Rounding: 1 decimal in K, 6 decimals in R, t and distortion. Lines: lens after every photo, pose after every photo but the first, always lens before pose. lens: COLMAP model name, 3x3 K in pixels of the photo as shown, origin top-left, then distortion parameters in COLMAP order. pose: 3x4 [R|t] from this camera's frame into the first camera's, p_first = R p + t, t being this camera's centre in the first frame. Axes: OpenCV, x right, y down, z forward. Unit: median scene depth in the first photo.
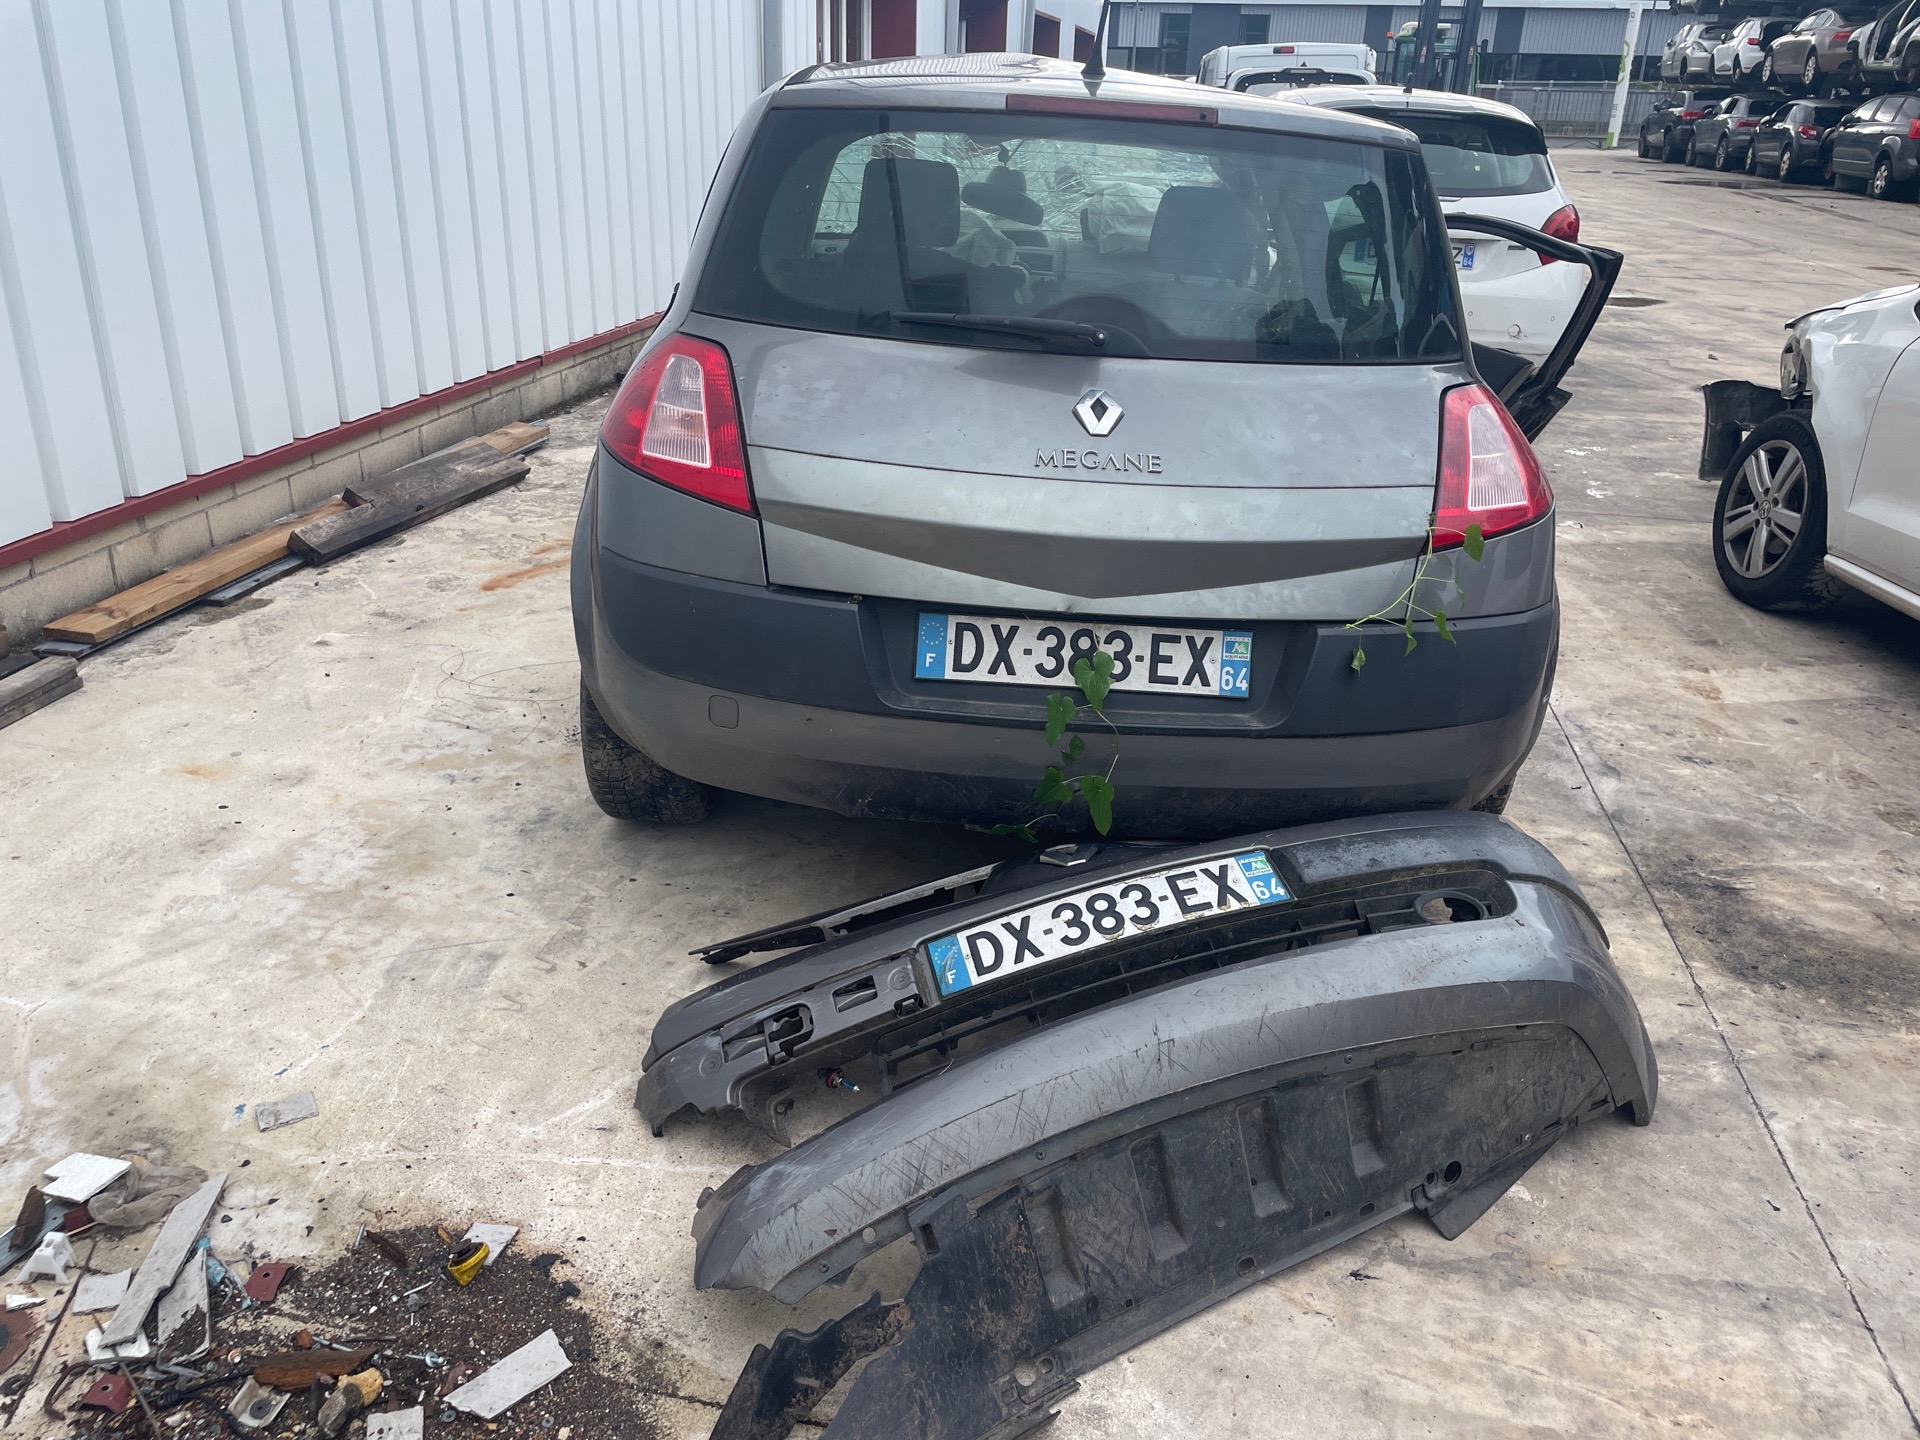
lens RADIAL K [[1453.5, 0, 952.5], [0, 1453.5, 714.1], [0, 0, 1]] dist [0.095169, -0.110638]
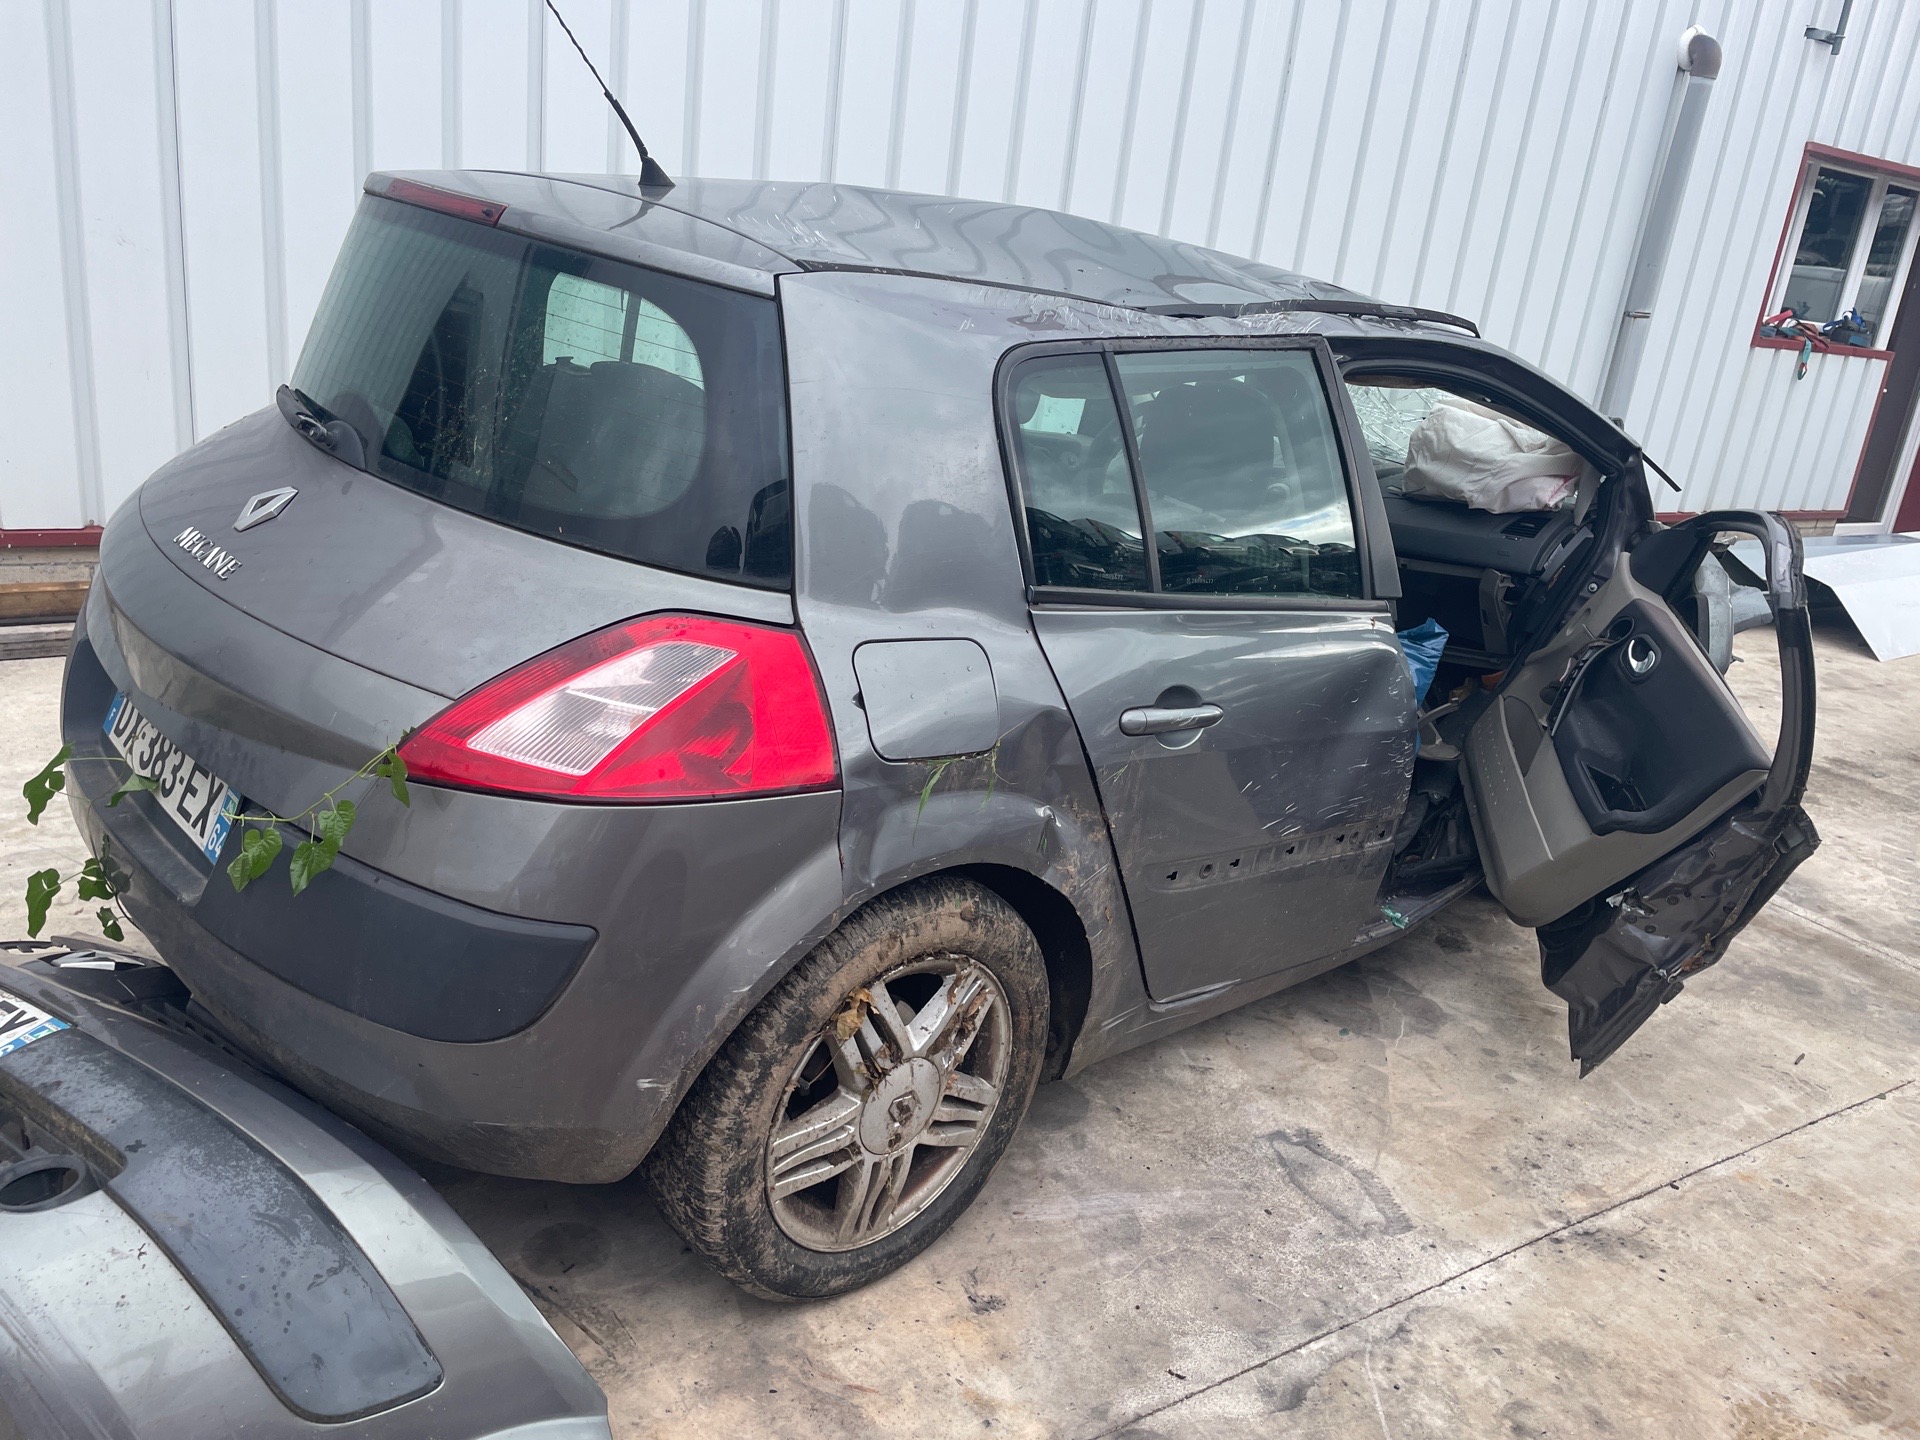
lens RADIAL K [[1453.5, 0, 952.5], [0, 1453.5, 714.1], [0, 0, 1]] dist [0.095169, -0.110638]
pose [[0.672936, 0.285093, -0.682553, 1.040548], [-0.376073, 0.926449, 0.016191, -0.264987], [0.636966, 0.245795, 0.730657, 0.633927]]
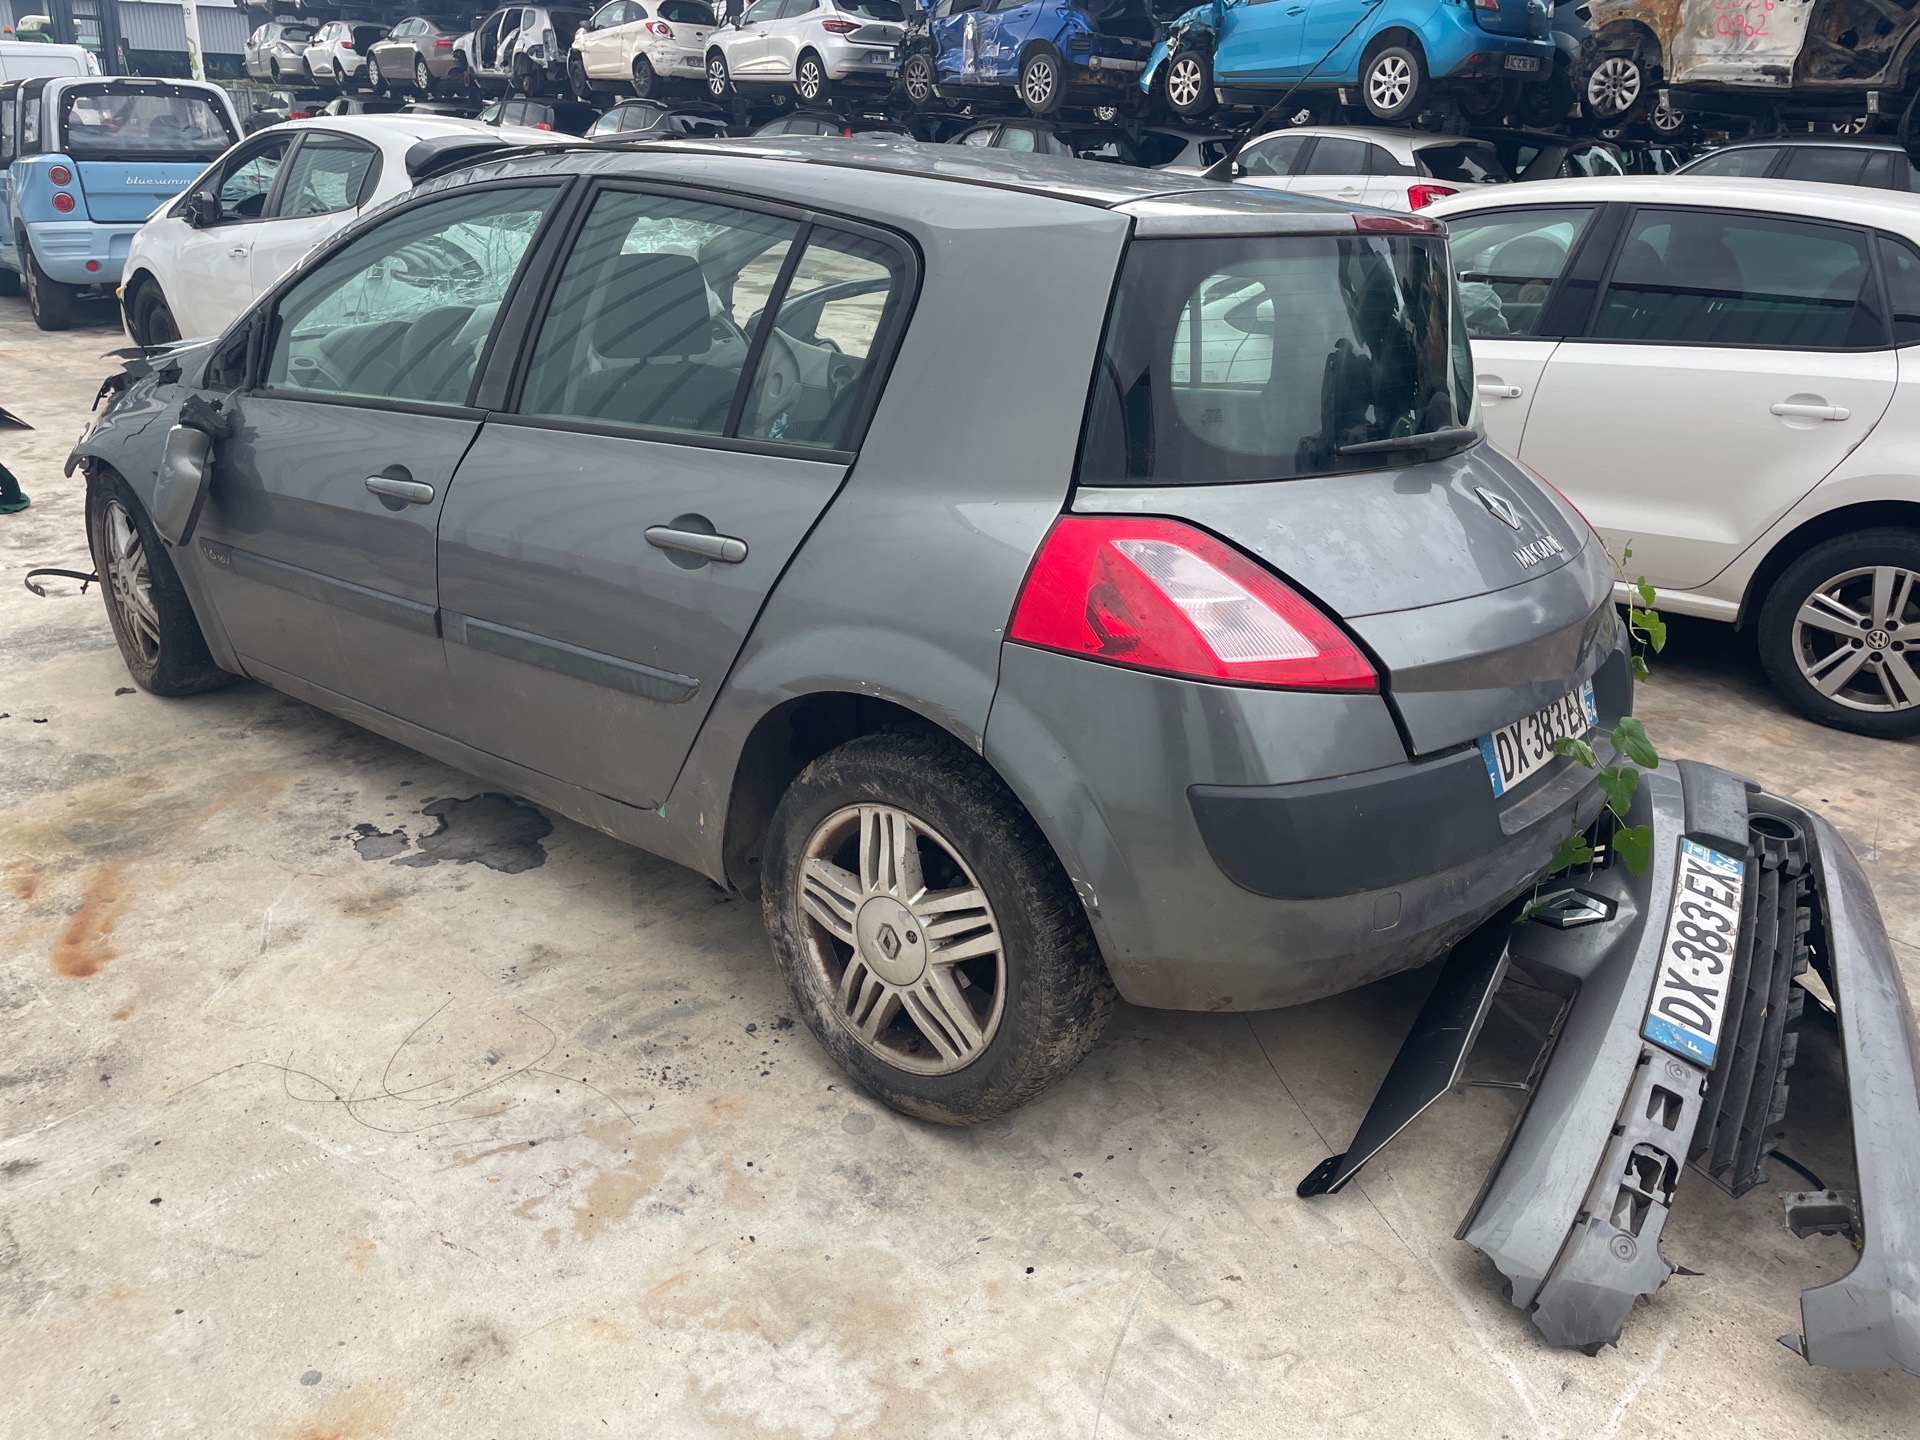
lens RADIAL K [[1436.4, 0, 960.0], [0, 1436.4, 720.0], [0, 0, 1]] dist [0.081714, -0.103614]
pose [[0.630723, -0.294843, 0.717814, -0.946284], [0.284949, 0.948385, 0.139174, -0.318422], [-0.721798, 0.116760, 0.682183, 0.582398]]
